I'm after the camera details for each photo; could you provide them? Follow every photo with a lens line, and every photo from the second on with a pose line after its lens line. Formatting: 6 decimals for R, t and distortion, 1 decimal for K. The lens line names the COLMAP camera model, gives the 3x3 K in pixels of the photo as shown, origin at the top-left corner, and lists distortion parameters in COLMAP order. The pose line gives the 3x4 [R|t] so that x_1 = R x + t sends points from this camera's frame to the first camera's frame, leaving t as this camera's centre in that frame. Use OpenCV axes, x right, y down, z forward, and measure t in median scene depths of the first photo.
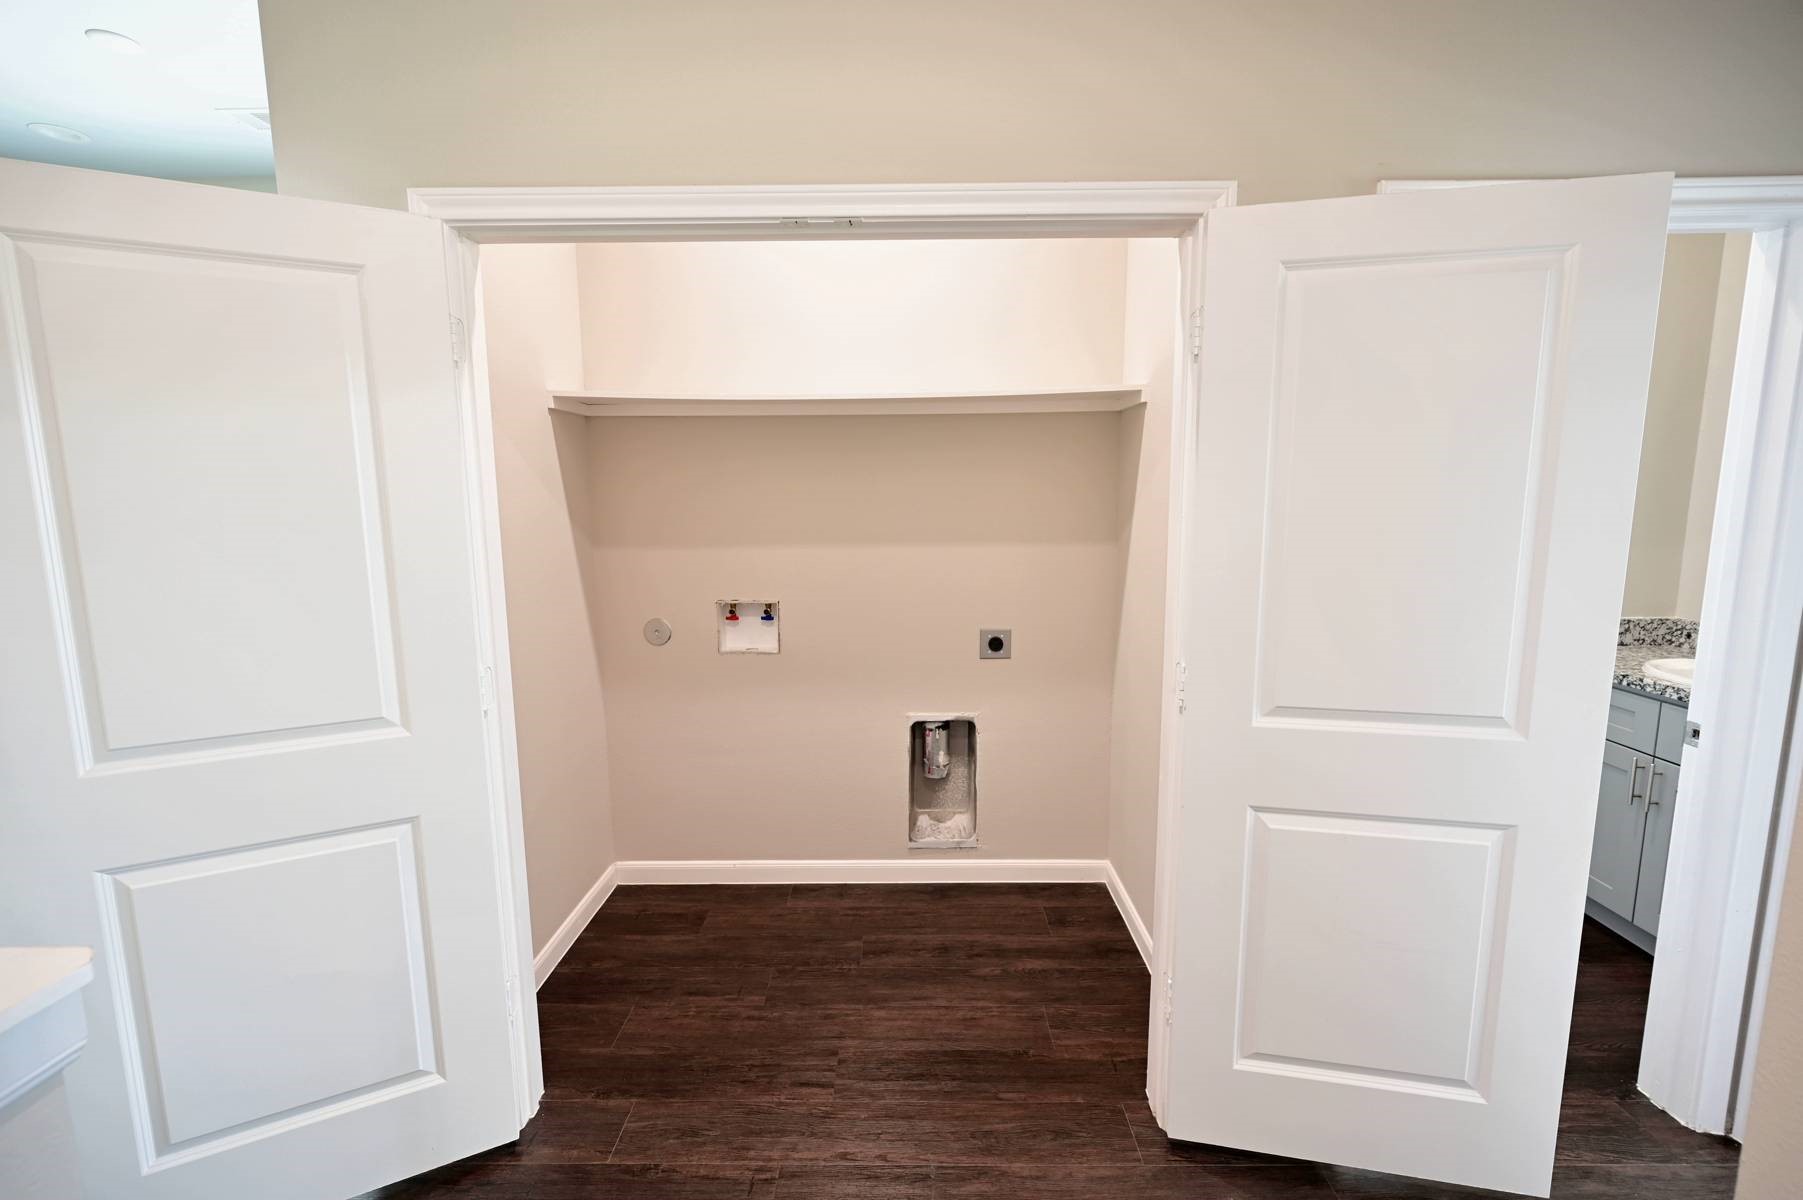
lens RADIAL K [[738.7, 0, 904.5], [0, 738.7, 592.3], [0, 0, 1]] dist [-0.002853, -0.000070]
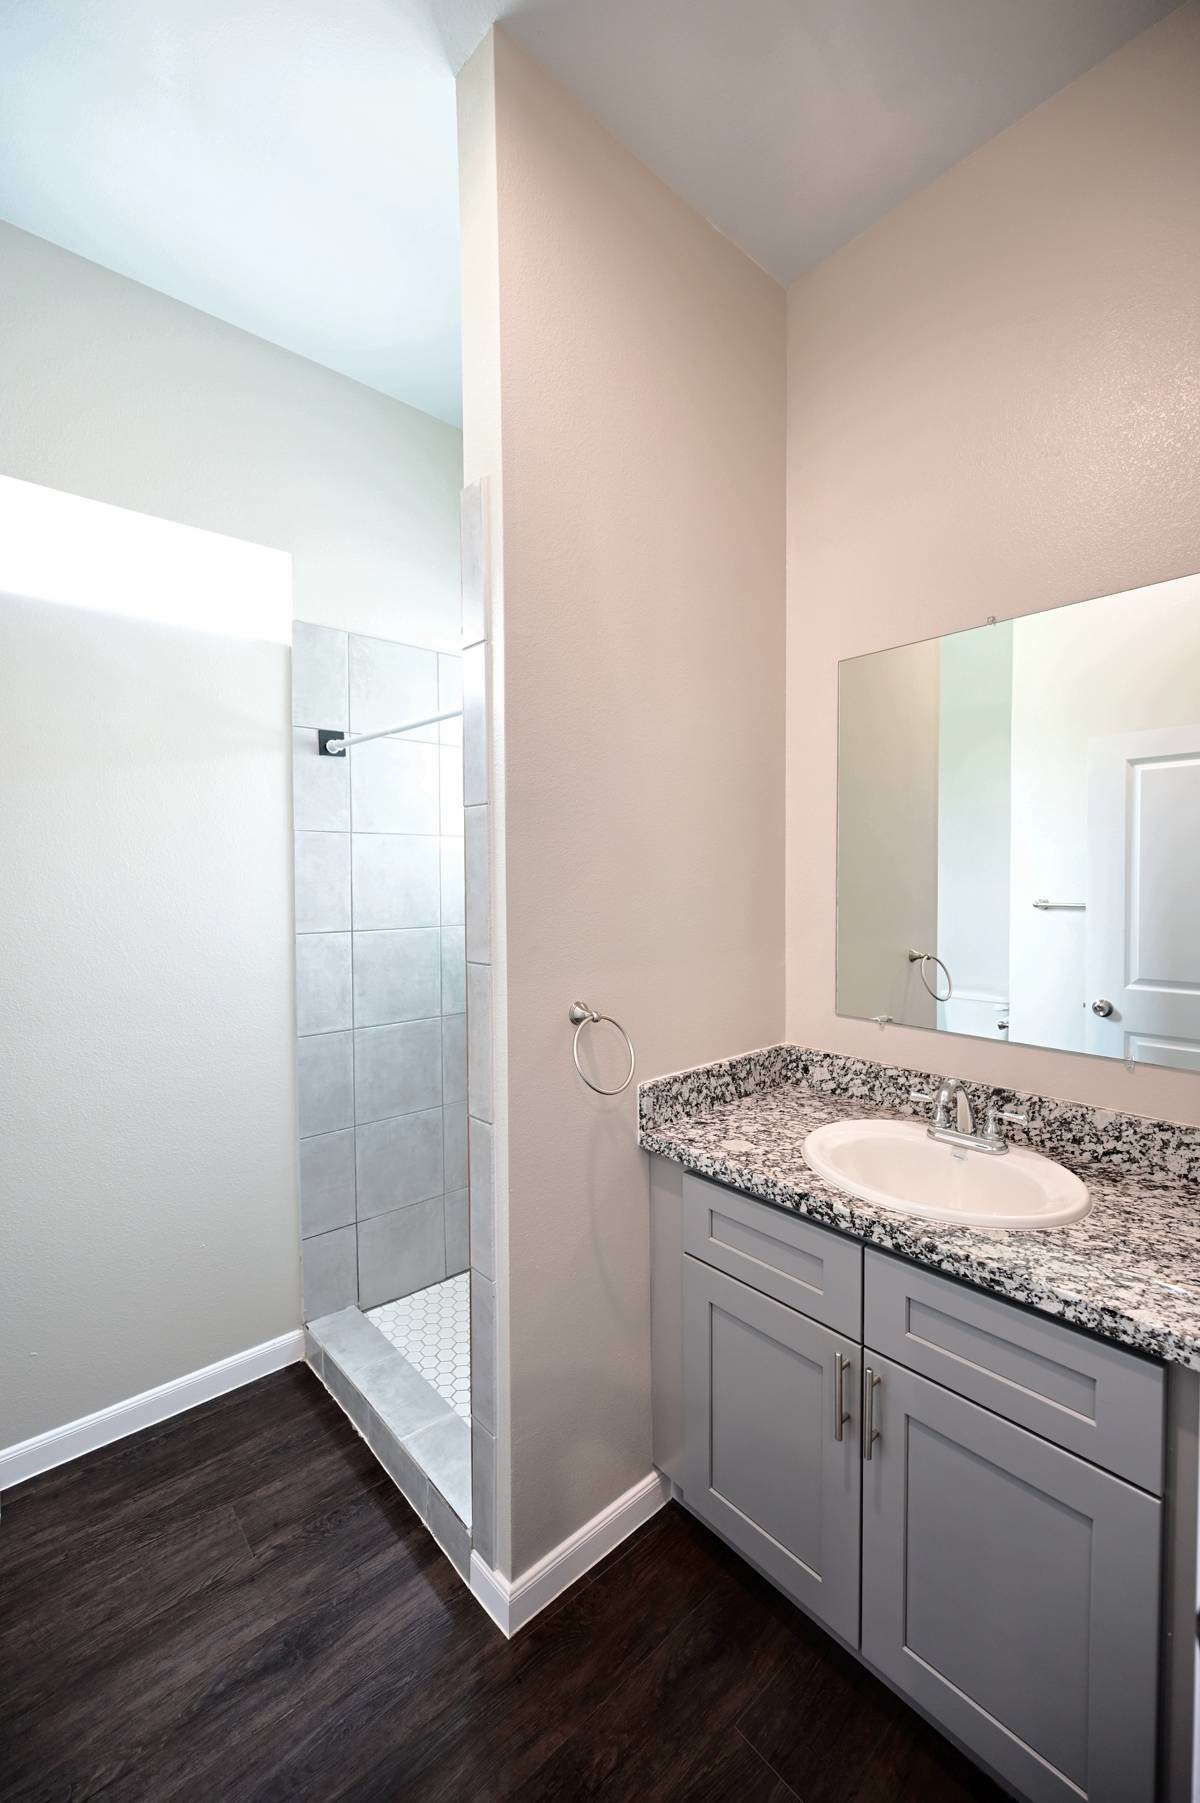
lens RADIAL K [[738.7, 0, 600.2], [0, 738.7, 898.3], [0, 0, 1]] dist [-0.002853, -0.000070]
pose [[0.737196, -0.015946, 0.675490, 0.421649], [0.083879, 0.994148, -0.068073, -0.076172], [-0.670452, 0.106843, 0.734220, 0.578010]]
